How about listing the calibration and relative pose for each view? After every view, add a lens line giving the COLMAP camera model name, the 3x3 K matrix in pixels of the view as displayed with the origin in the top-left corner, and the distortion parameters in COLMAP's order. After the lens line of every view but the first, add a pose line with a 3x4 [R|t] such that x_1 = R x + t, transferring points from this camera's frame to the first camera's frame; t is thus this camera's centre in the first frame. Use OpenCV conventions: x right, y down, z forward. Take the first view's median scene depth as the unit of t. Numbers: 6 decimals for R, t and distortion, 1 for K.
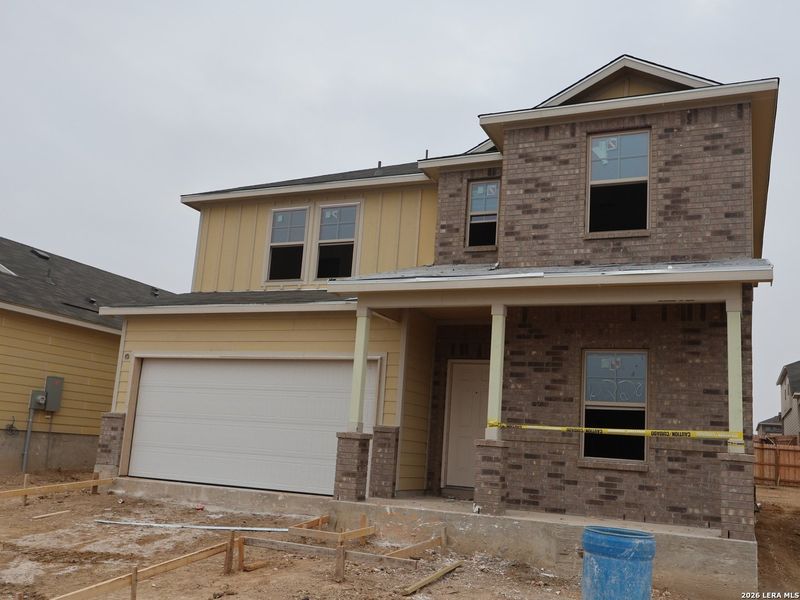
lens RADIAL K [[755.7, 0, 403.2], [0, 755.7, 318.5], [0, 0, 1]] dist [0.001191, -0.001893]
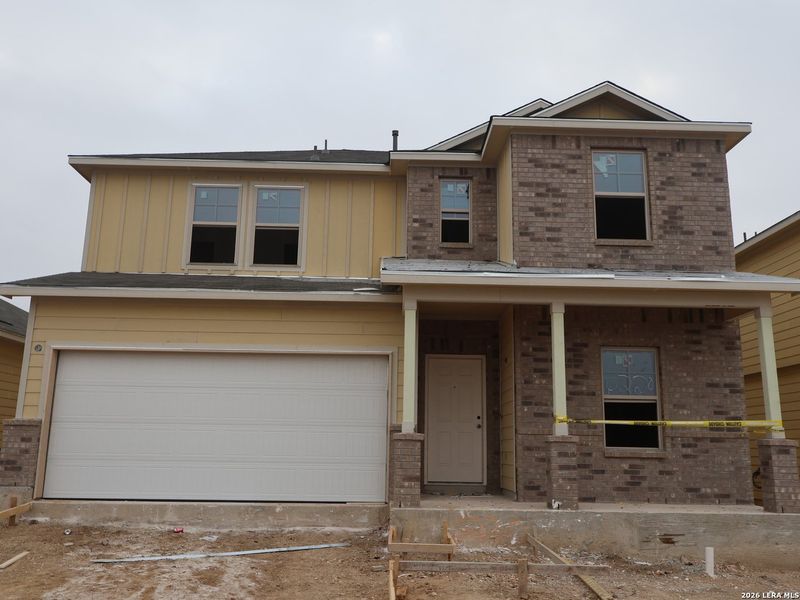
lens RADIAL K [[708.8, 0, 400.0], [0, 708.8, 300.0], [0, 0, 1]] dist [0.000137, 0.005328]
pose [[0.902855, 0.037915, 0.428270, -0.442934], [-0.031464, 0.999260, -0.022135, 0.005339], [-0.428792, 0.006510, 0.903380, 0.203954]]
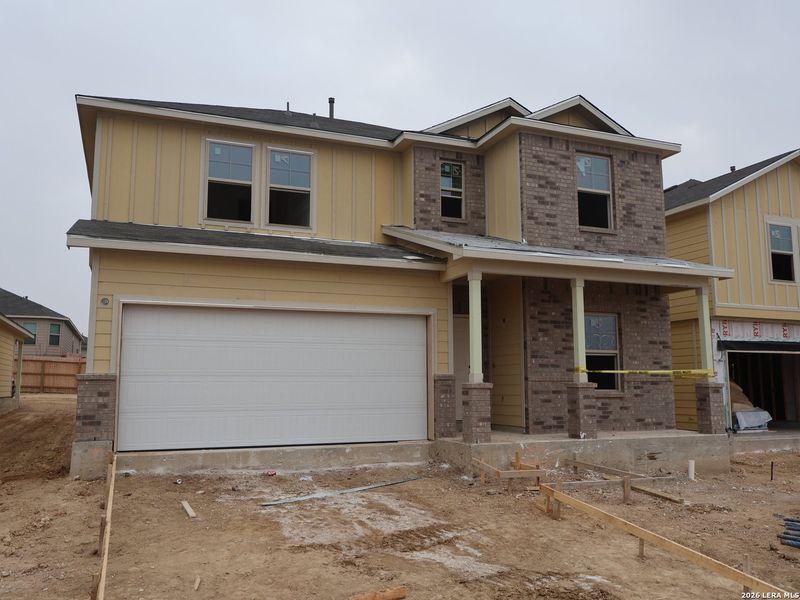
lens RADIAL K [[671.8, 0, 400.0], [0, 671.8, 300.0], [0, 0, 1]] dist [0.001771, 0.003443]
pose [[0.693463, 0.026084, 0.720020, -0.845997], [-0.077026, 0.996301, 0.038092, -0.001841], [-0.716363, -0.081876, 0.692907, 0.384409]]
